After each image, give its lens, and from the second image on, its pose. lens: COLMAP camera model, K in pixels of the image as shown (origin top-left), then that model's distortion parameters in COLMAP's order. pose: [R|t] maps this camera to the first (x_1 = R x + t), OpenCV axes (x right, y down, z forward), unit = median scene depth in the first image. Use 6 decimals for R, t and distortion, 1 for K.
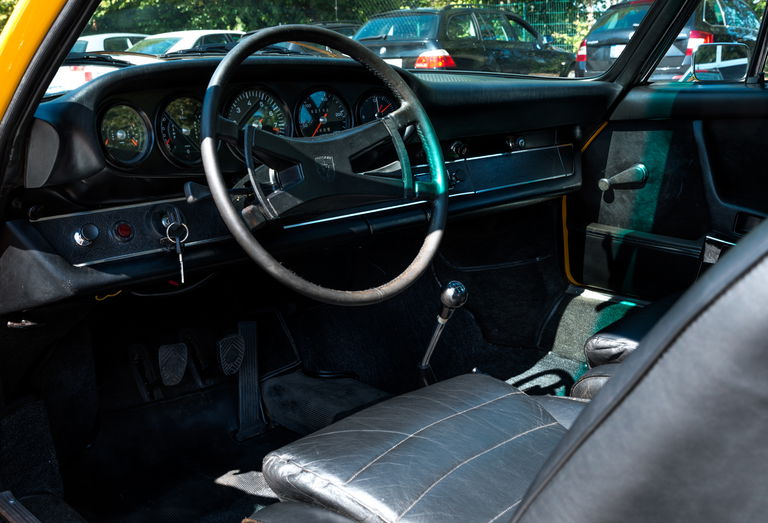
lens RADIAL K [[814.0, 0, 385.2], [0, 814.0, 259.0], [0, 0, 1]] dist [-0.100194, 0.000000]
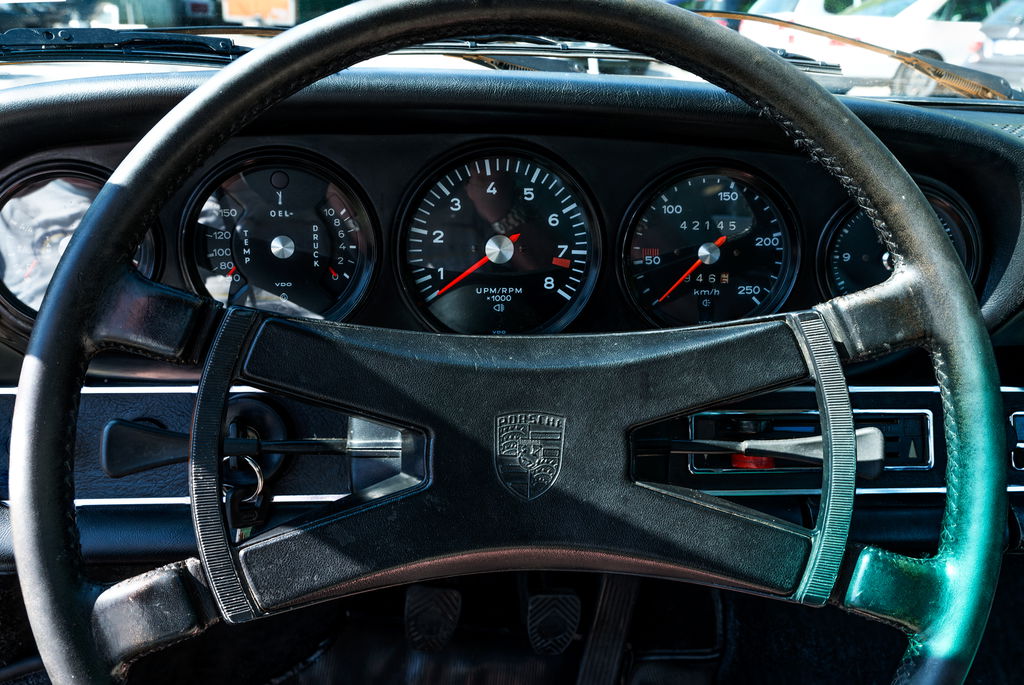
lens RADIAL K [[921.0, 0, 511.2], [0, 921.0, 342.1], [0, 0, 1]] dist [-0.001610, 0.001592]
pose [[0.803873, 0.233129, -0.547210, 0.096783], [-0.188112, 0.972413, 0.137935, -0.186888], [0.564271, -0.007945, 0.825551, 0.654210]]
